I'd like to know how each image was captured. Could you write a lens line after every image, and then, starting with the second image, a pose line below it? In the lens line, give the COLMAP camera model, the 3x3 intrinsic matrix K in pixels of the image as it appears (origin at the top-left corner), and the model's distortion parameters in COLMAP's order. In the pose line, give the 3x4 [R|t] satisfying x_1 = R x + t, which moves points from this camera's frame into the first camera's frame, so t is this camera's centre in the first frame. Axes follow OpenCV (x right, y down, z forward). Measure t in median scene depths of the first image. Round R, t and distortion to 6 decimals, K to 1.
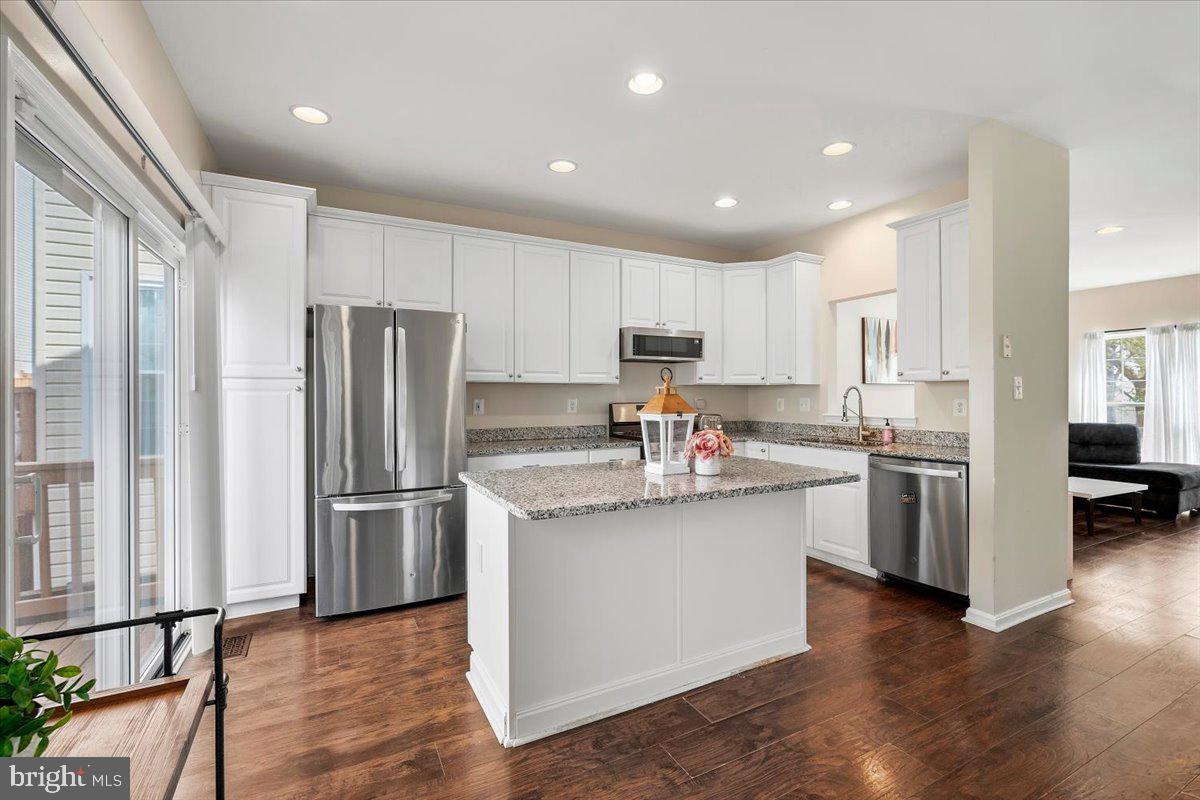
lens RADIAL K [[527.2, 0, 597.3], [0, 527.2, 403.3], [0, 0, 1]] dist [-0.008385, 0.001028]
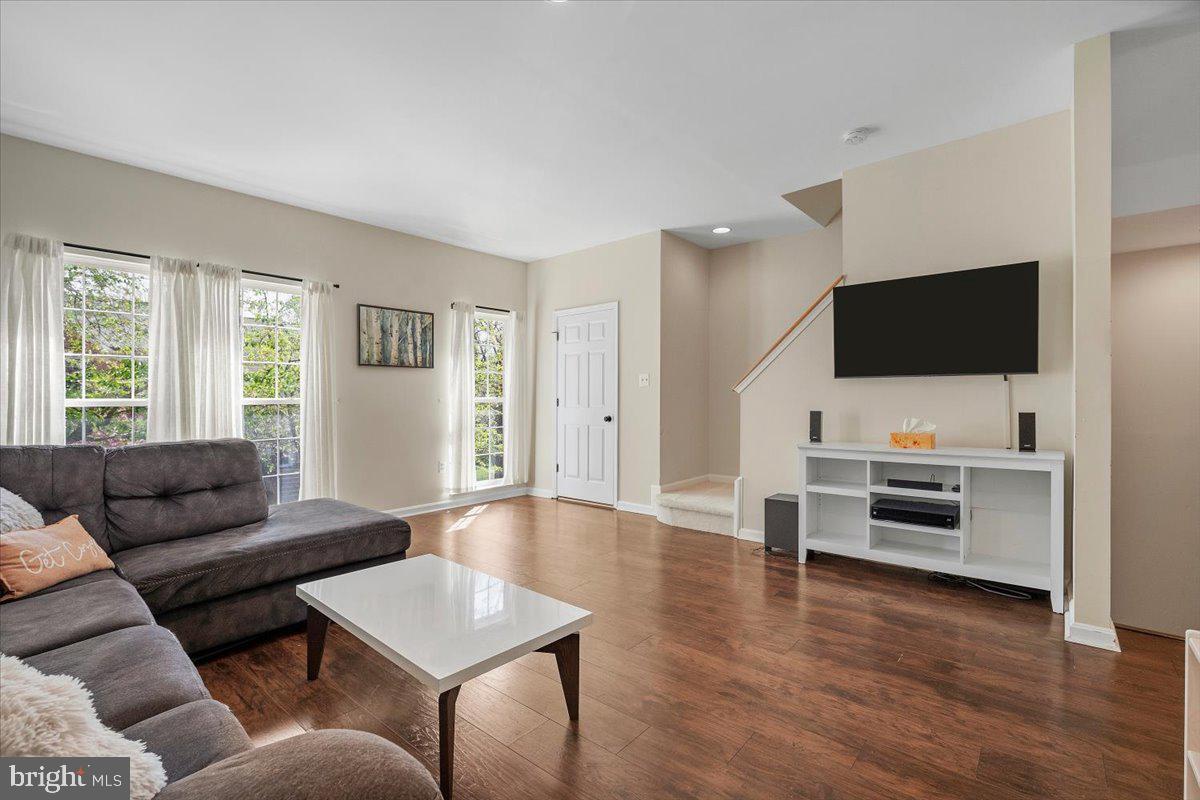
lens RADIAL K [[527.2, 0, 597.3], [0, 527.2, 403.3], [0, 0, 1]] dist [-0.008385, 0.001028]
pose [[-0.364232, -0.002594, 0.931304, 0.570078], [0.013211, 0.999881, 0.007951, 0.009058], [-0.931214, 0.015199, -0.364155, 1.126425]]
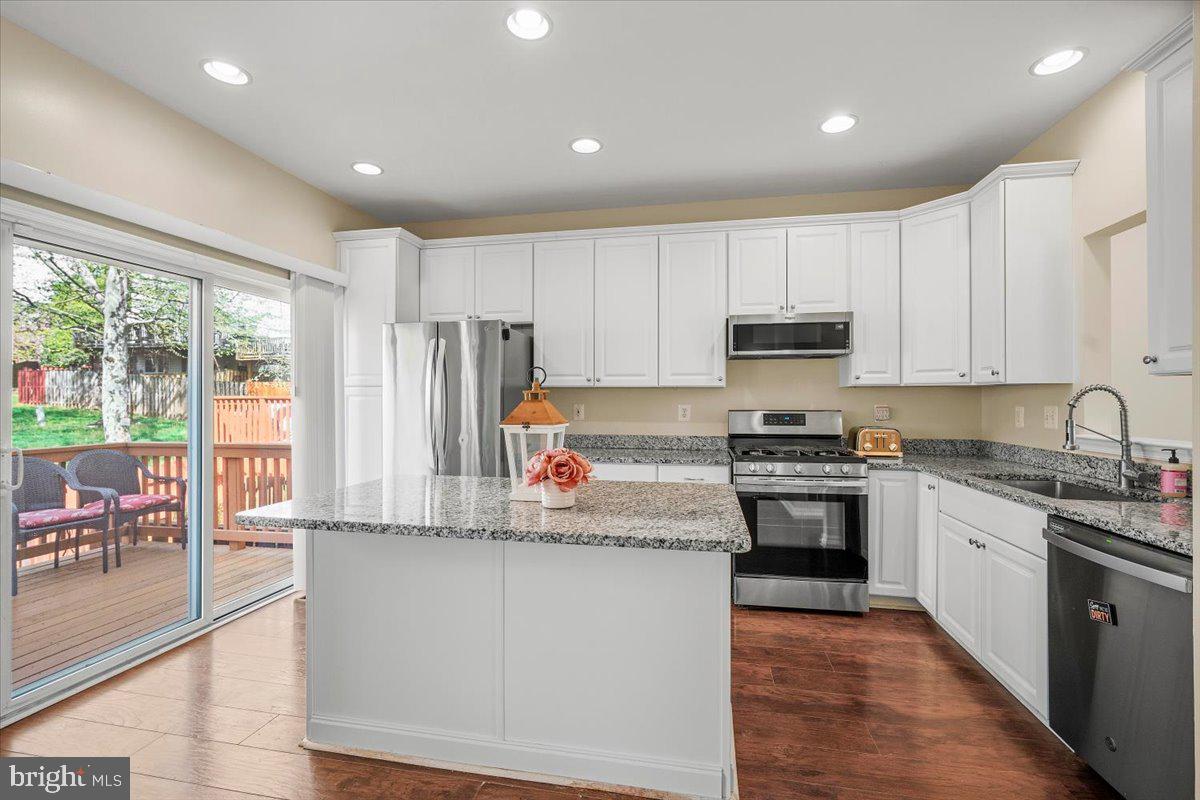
lens RADIAL K [[527.2, 0, 597.3], [0, 527.2, 403.3], [0, 0, 1]] dist [-0.008385, 0.001028]
pose [[0.781624, 0.006939, -0.623712, 0.398480], [-0.011537, 0.999928, -0.003333, -0.006311], [0.623643, 0.009800, 0.781647, 0.243191]]
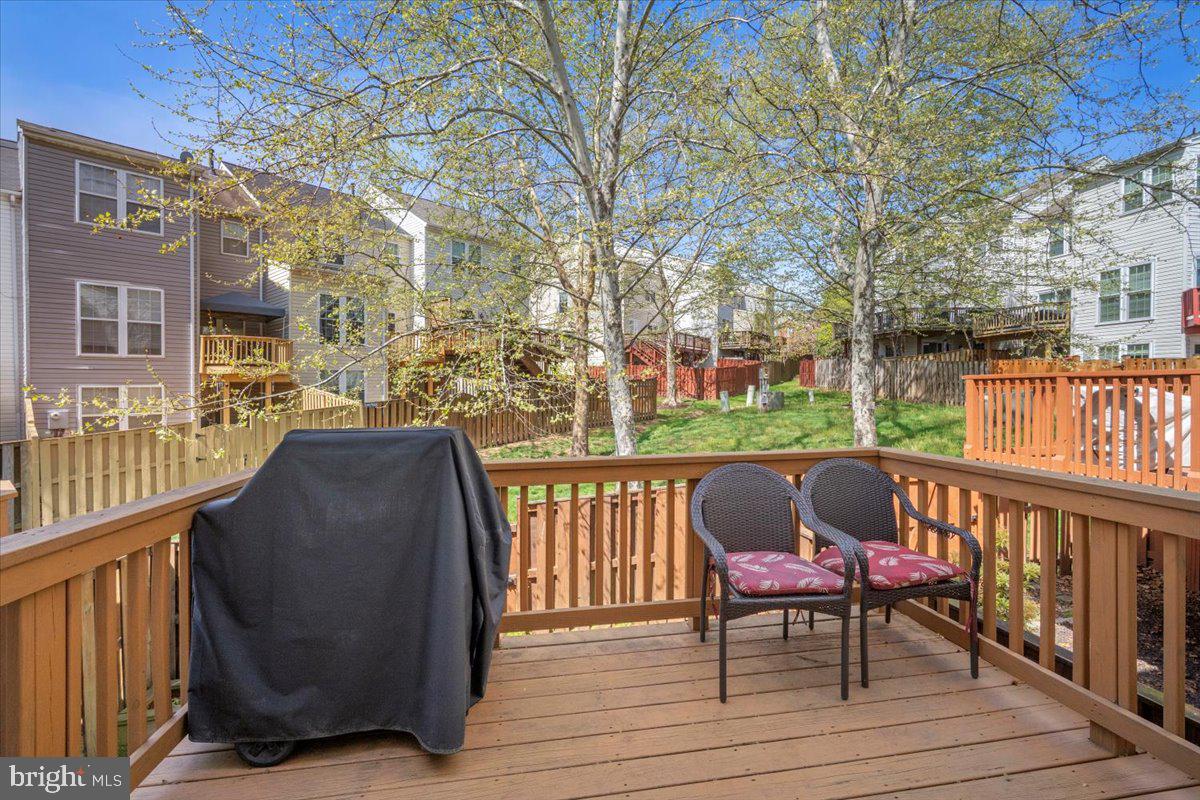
lens RADIAL K [[527.2, 0, 597.3], [0, 527.2, 403.3], [0, 0, 1]] dist [-0.008385, 0.001028]
pose [[-0.307819, 0.036371, -0.950750, -0.319089], [-0.000529, 0.999262, 0.038398, -0.001232], [0.951445, 0.012323, -0.307572, 0.353257]]
